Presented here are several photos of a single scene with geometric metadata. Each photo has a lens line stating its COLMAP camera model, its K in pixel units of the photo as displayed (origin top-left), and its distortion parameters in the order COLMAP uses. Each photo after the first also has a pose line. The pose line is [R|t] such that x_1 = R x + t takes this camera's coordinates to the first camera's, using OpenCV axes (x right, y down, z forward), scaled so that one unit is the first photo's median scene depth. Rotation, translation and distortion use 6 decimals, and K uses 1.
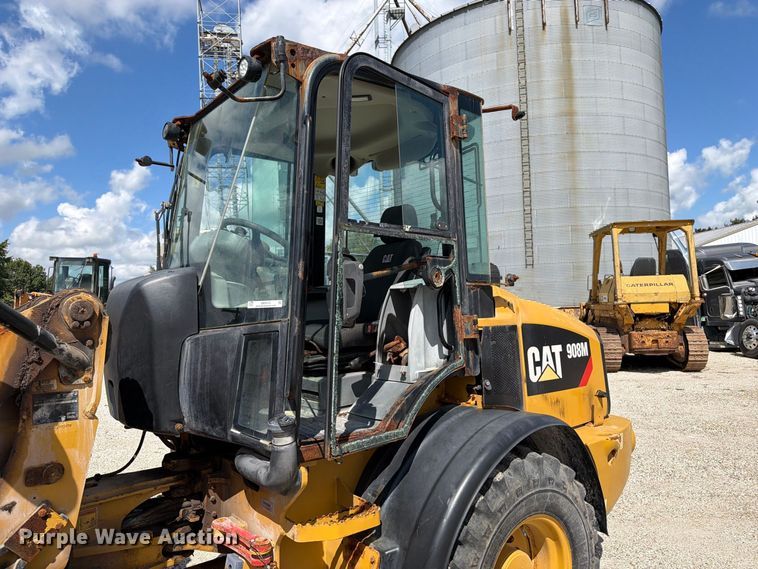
lens RADIAL K [[533.9, 0, 379.0], [0, 533.9, 284.5], [0, 0, 1]] dist [0.084930, -0.120889]
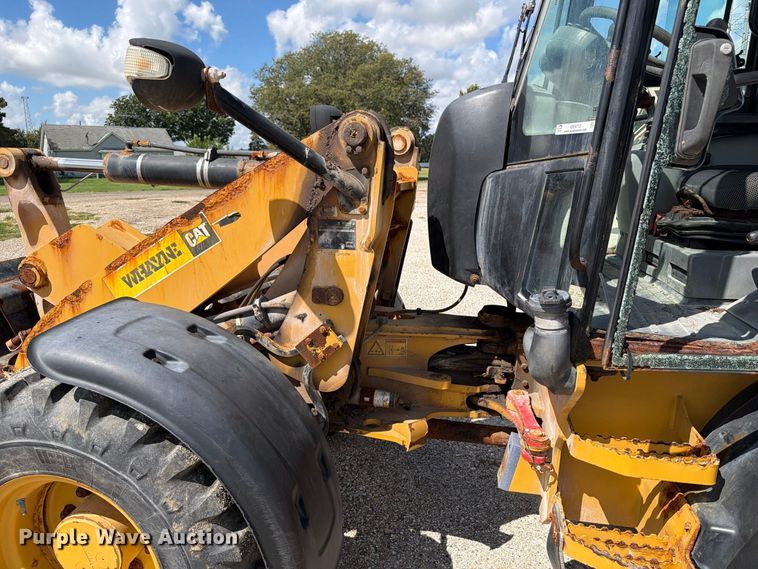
lens RADIAL K [[533.9, 0, 379.0], [0, 533.9, 284.5], [0, 0, 1]] dist [0.084930, -0.120889]
pose [[0.656047, 0.196062, -0.728809, 0.139776], [0.006199, 0.964235, 0.264976, 0.038490], [0.754695, -0.178354, 0.631368, 0.297474]]
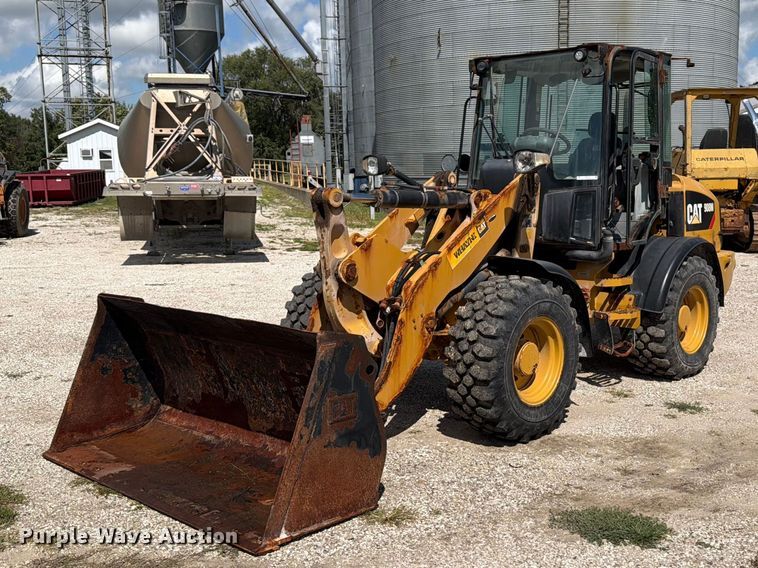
lens RADIAL K [[856.1, 0, 455.5], [0, 856.1, 270.9], [0, 0, 1]] dist [0.271193, -0.761316]
pose [[0.979556, -0.004091, 0.201132, -1.178389], [-0.025303, 0.989348, 0.143353, -0.061943], [-0.199576, -0.145511, 0.969018, -1.848767]]
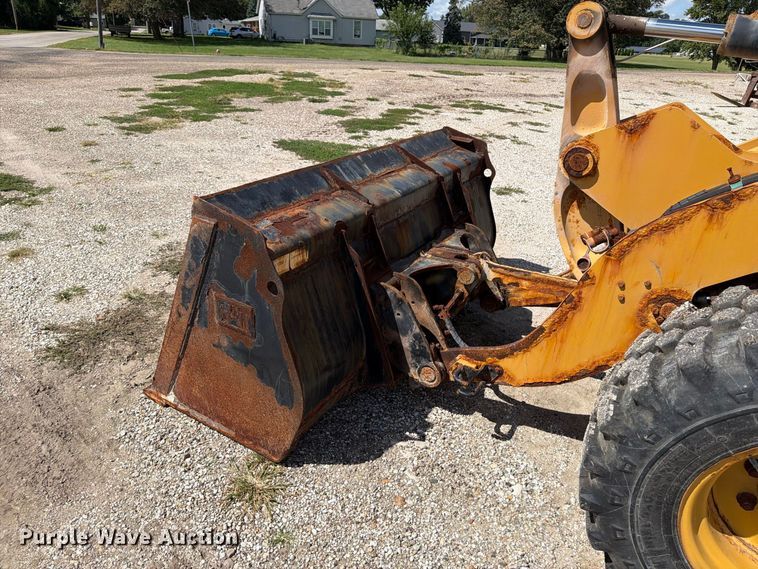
lens RADIAL K [[533.9, 0, 379.0], [0, 533.9, 284.5], [0, 0, 1]] dist [0.084930, -0.120889]
pose [[0.383503, 0.436639, -0.813801, -0.334429], [-0.033911, 0.887240, 0.460061, 0.068217], [0.922917, -0.148838, 0.355066, -0.177125]]
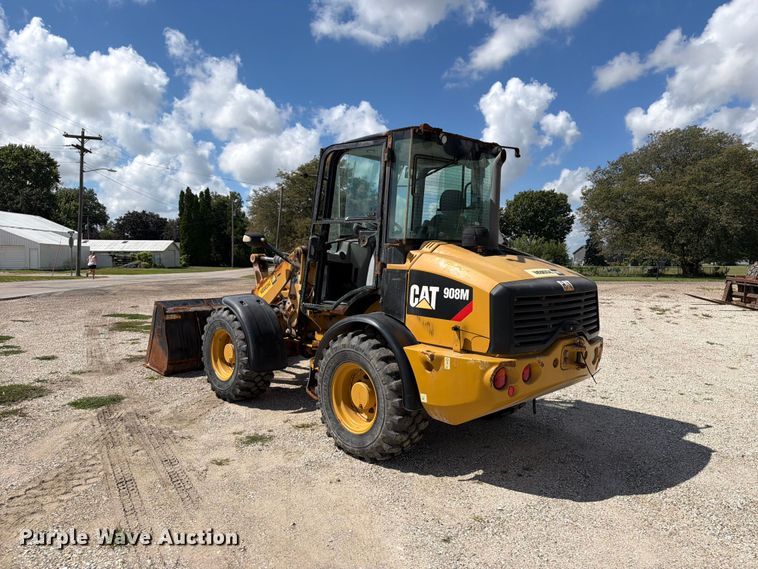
lens RADIAL K [[533.9, 0, 379.0], [0, 533.9, 284.5], [0, 0, 1]] dist [0.084930, -0.120889]
pose [[0.087158, 0.084932, -0.992567, 2.095397], [0.020151, 0.996005, 0.086996, -0.023636], [0.995991, -0.027583, 0.085098, 0.891467]]
